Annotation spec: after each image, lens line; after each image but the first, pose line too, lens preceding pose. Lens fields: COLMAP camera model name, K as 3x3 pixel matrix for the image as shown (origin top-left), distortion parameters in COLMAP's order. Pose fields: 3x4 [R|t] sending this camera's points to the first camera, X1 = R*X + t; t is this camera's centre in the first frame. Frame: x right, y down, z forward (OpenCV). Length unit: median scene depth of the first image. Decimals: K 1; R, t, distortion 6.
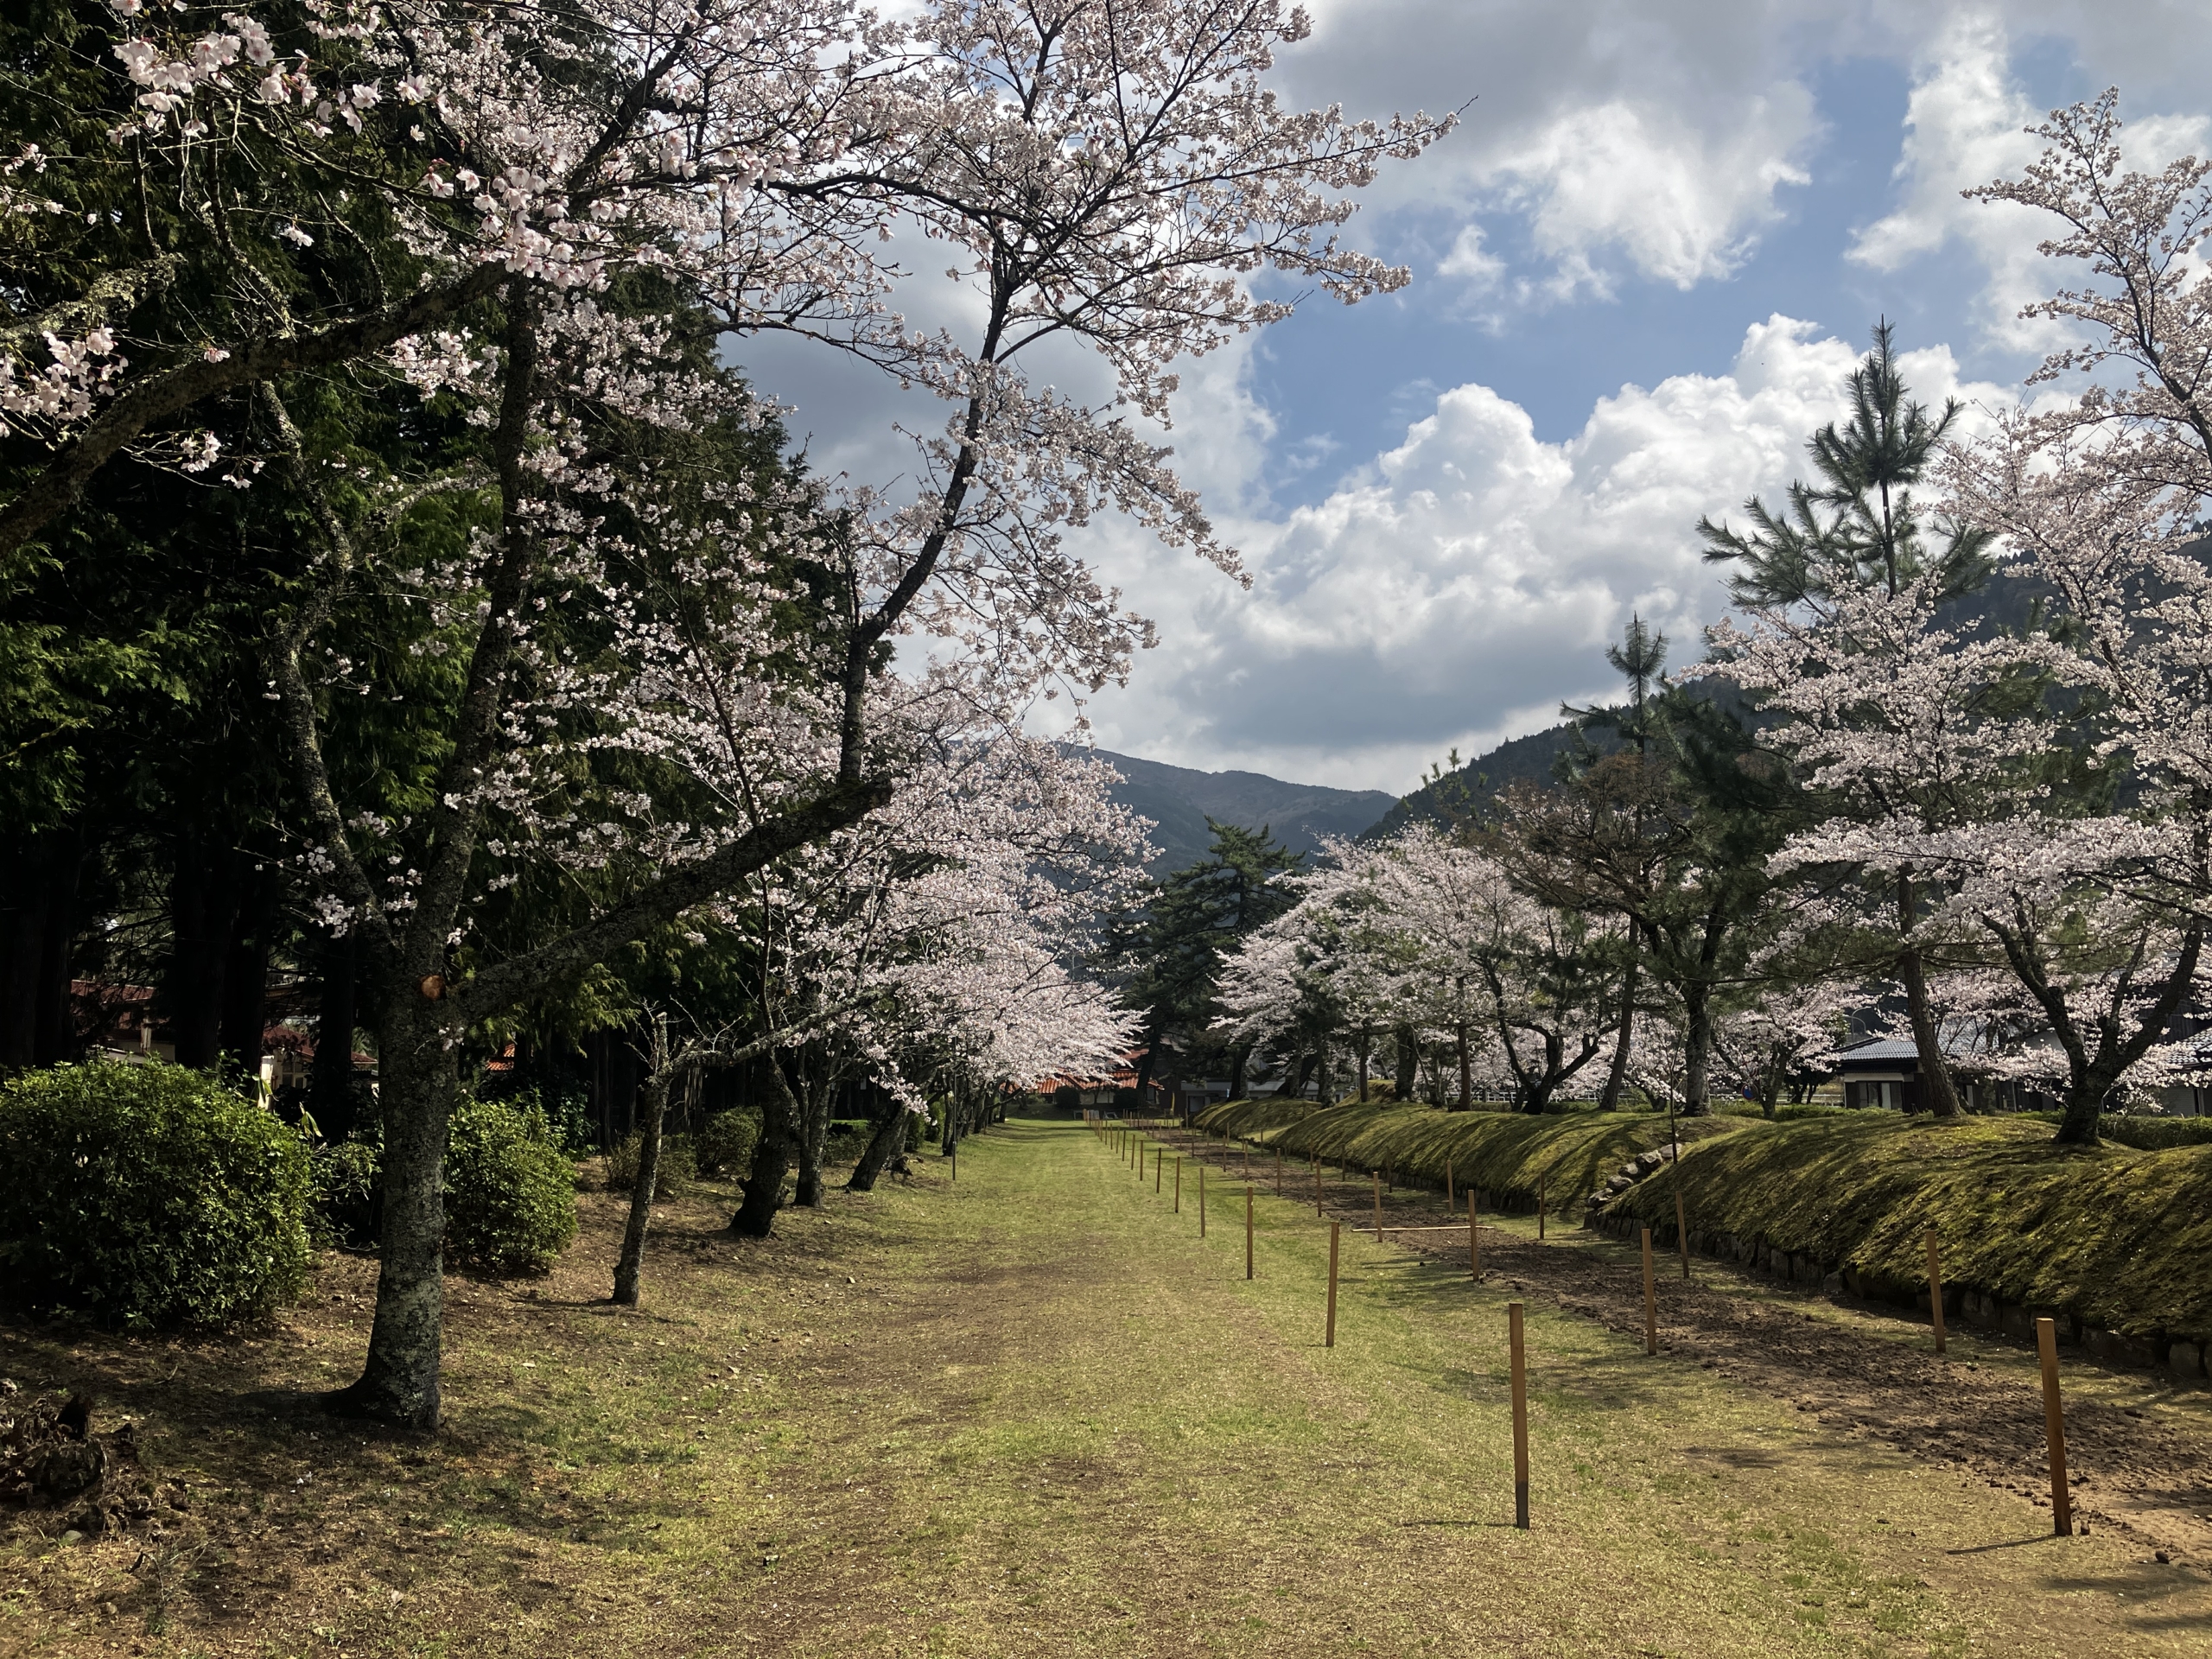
lens RADIAL K [[1760.8, 0, 1106.0], [0, 1760.8, 829.5], [0, 0, 1]] dist [0.012407, -0.010635]
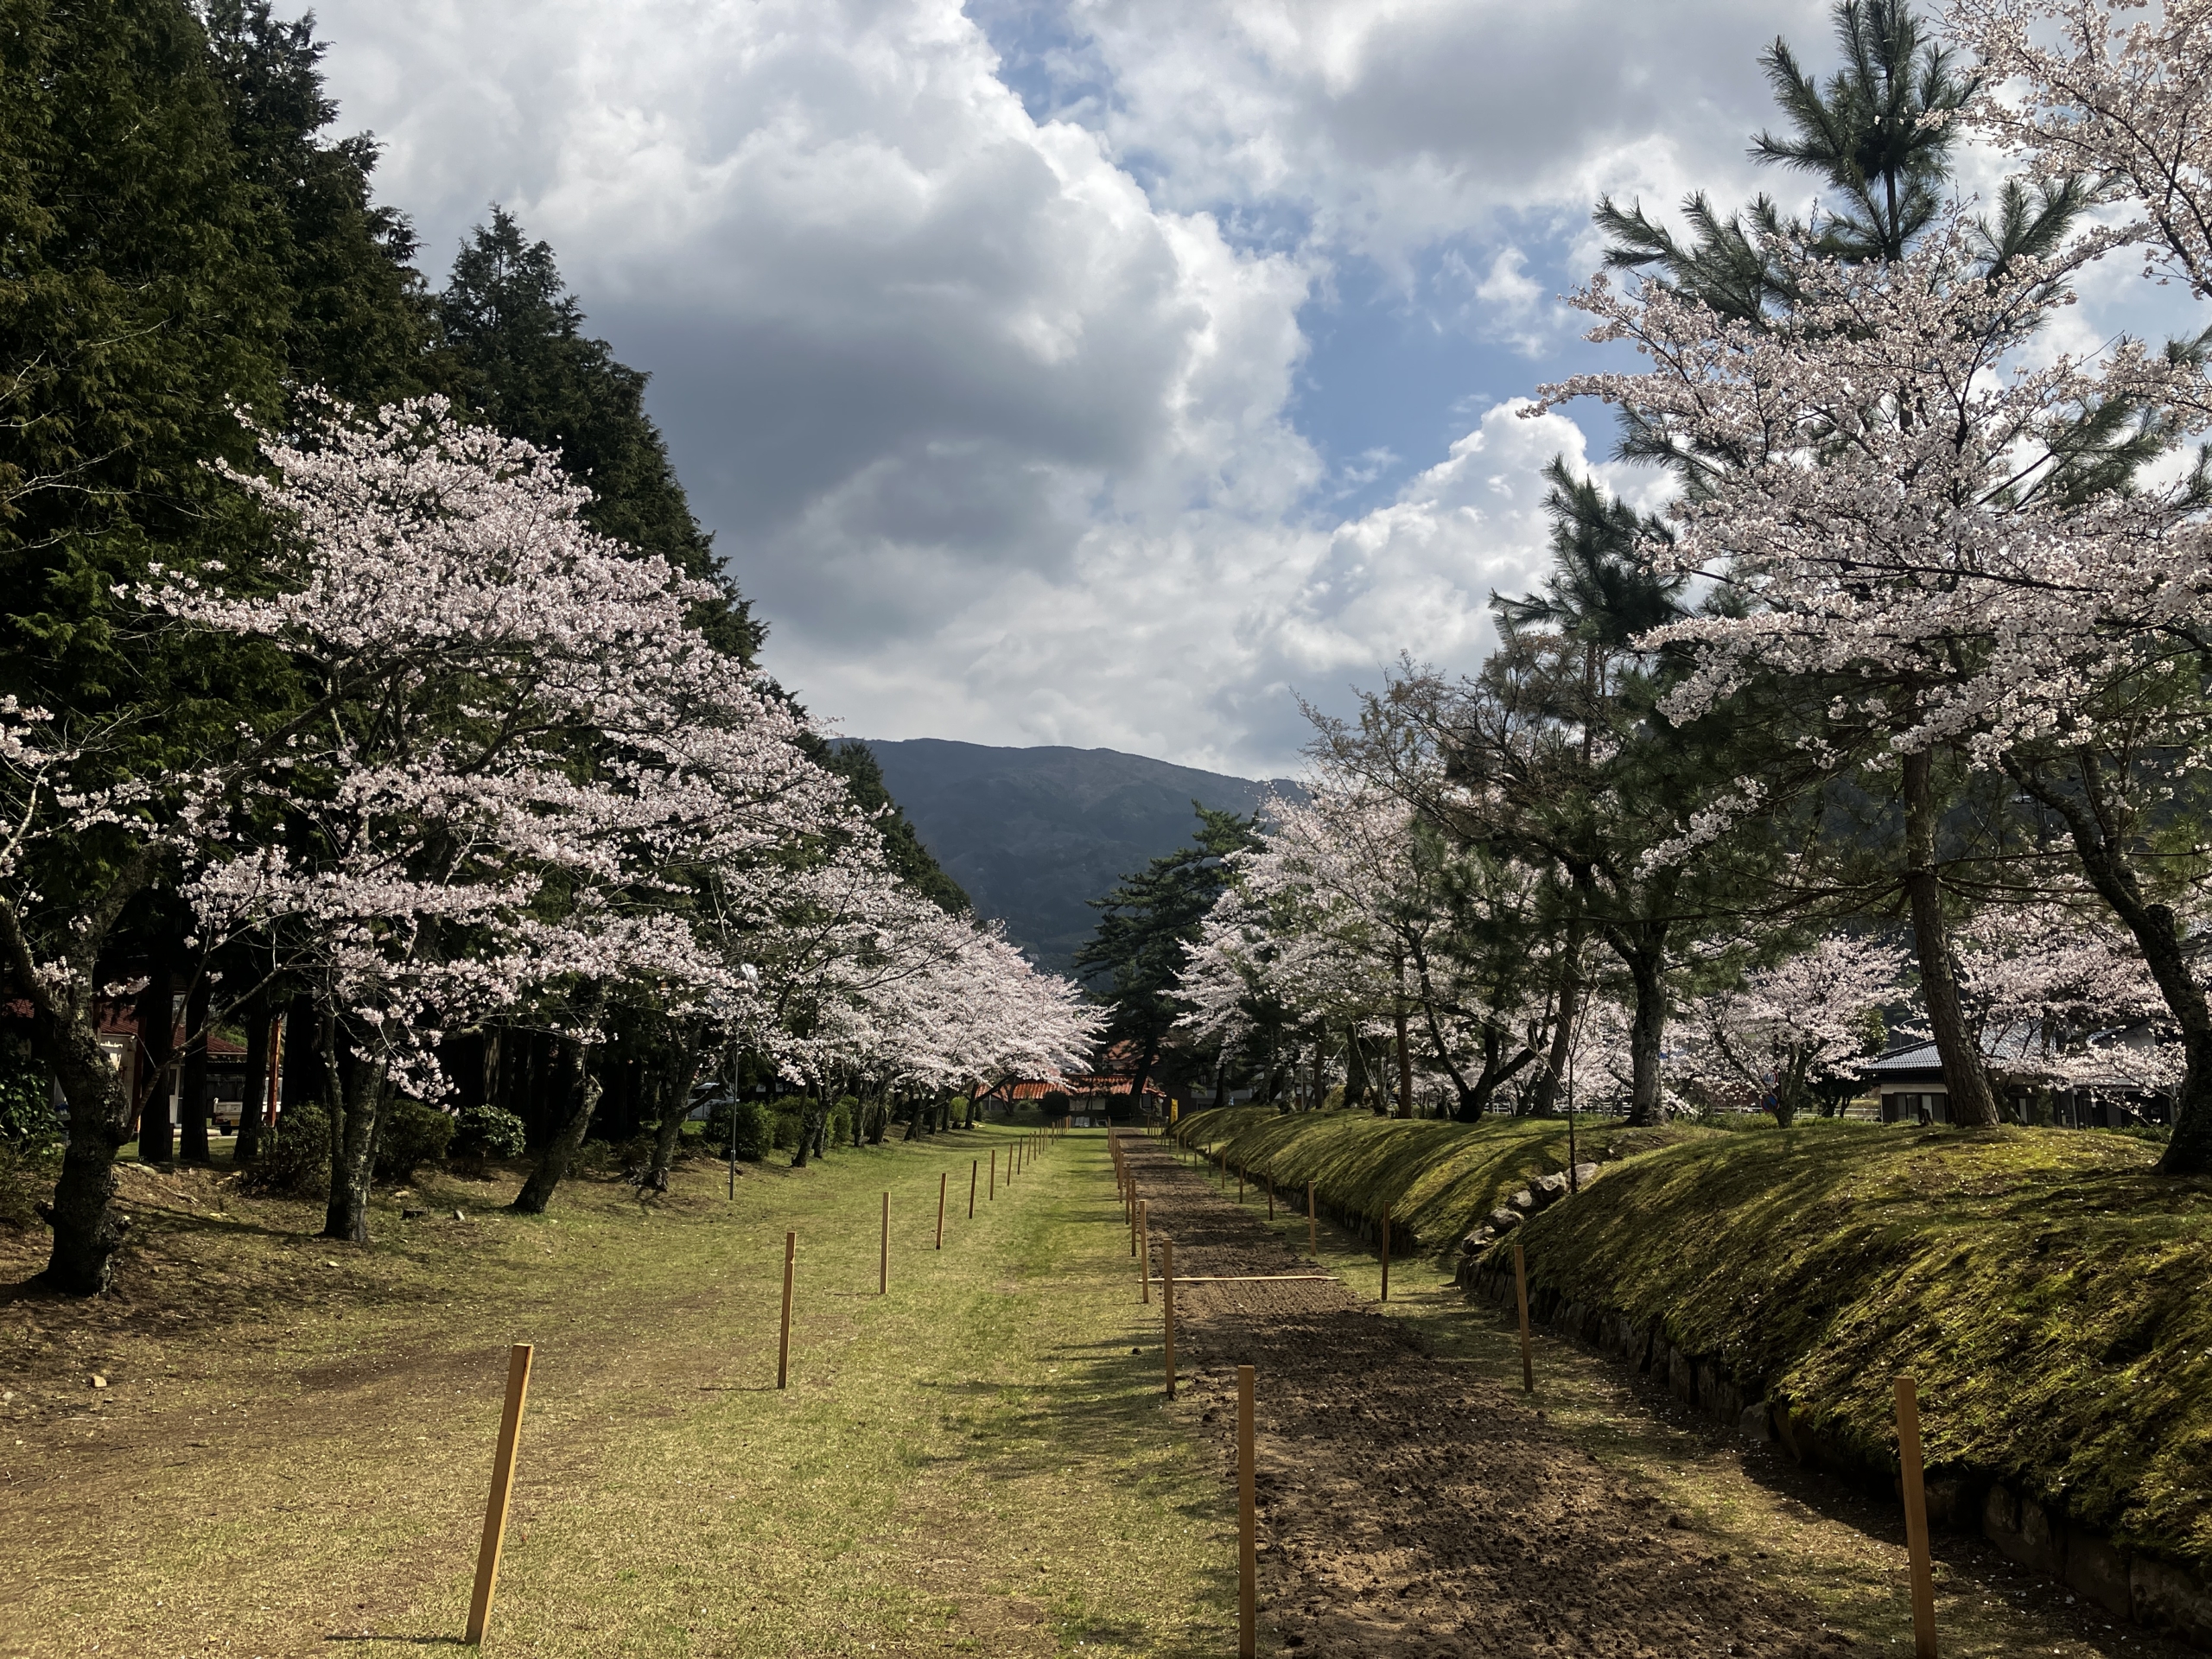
lens RADIAL K [[1735.0, 0, 1135.1], [0, 1735.0, 835.3], [0, 0, 1]] dist [0.050185, -0.061626]
pose [[0.999841, 0.007714, -0.016083, 0.132743], [-0.007777, 0.999962, -0.003850, 0.045067], [0.016053, 0.003975, 0.999863, 0.264611]]
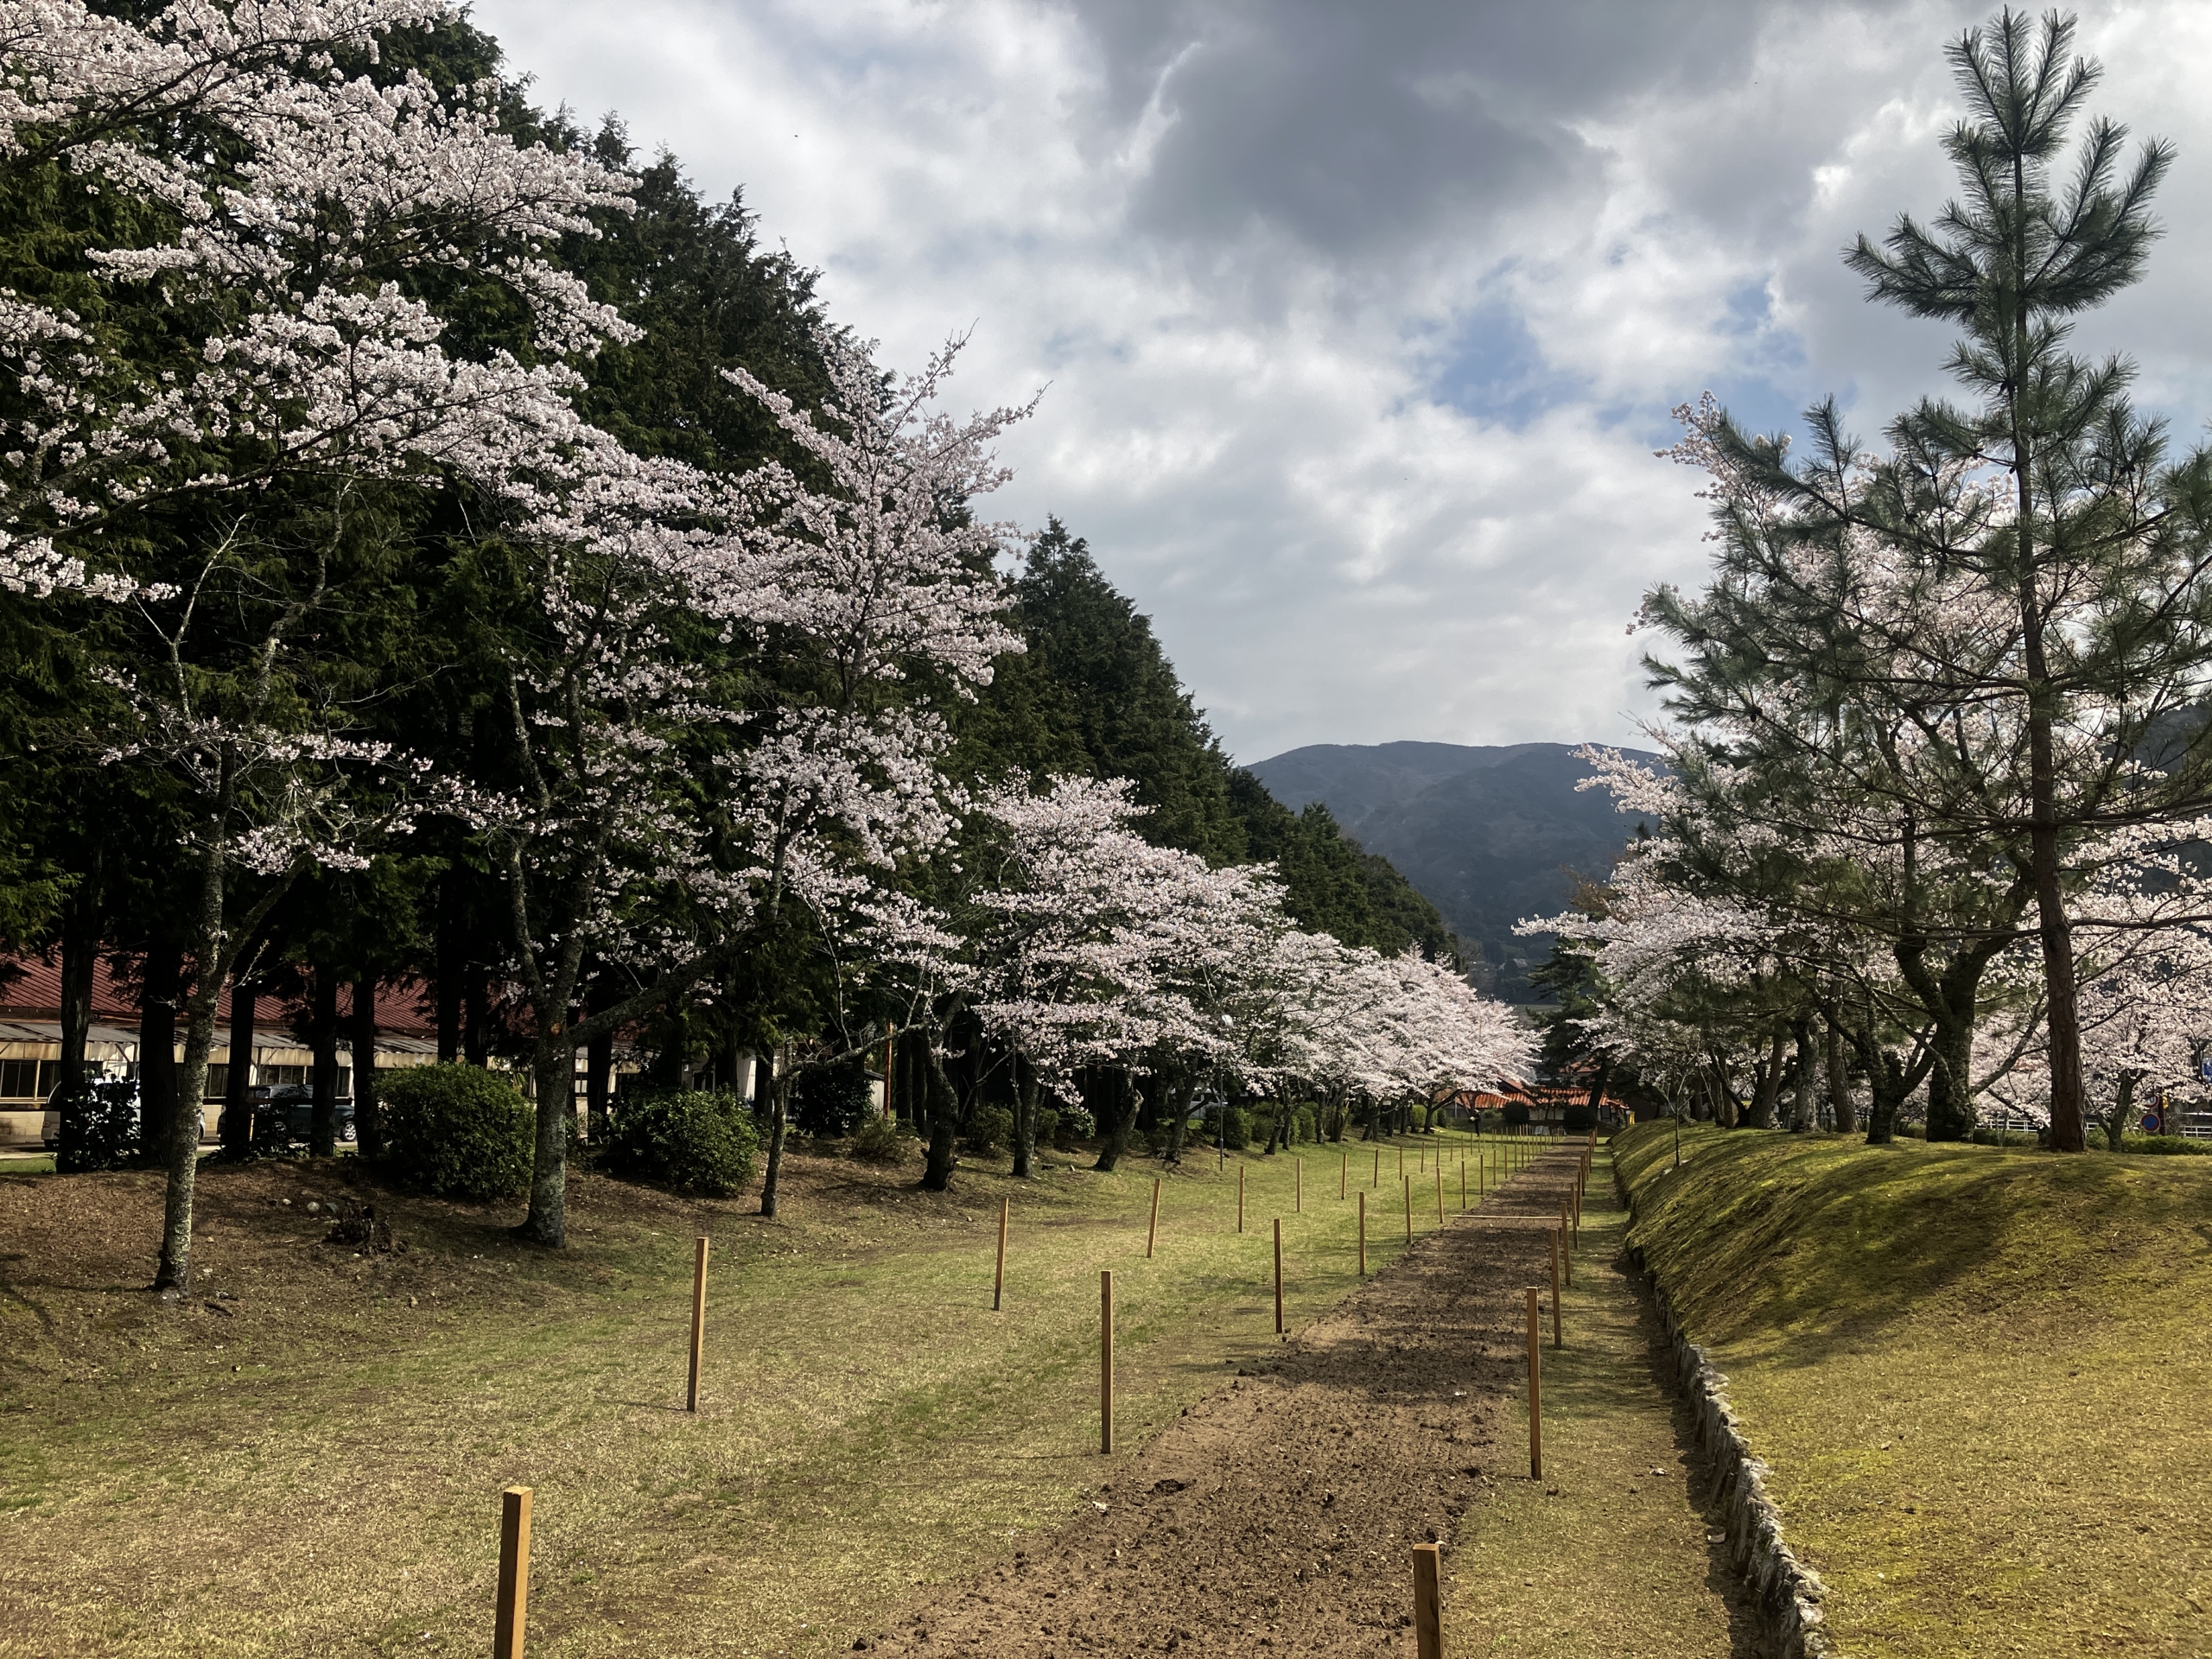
lens RADIAL K [[1753.3, 0, 1078.4], [0, 1753.3, 834.5], [0, 0, 1]] dist [0.114667, -0.149796]
pose [[0.948152, -0.025015, -0.316830, 0.260294], [0.023813, 0.999687, -0.007667, -0.031674], [0.316923, -0.000275, 0.948451, -0.226720]]
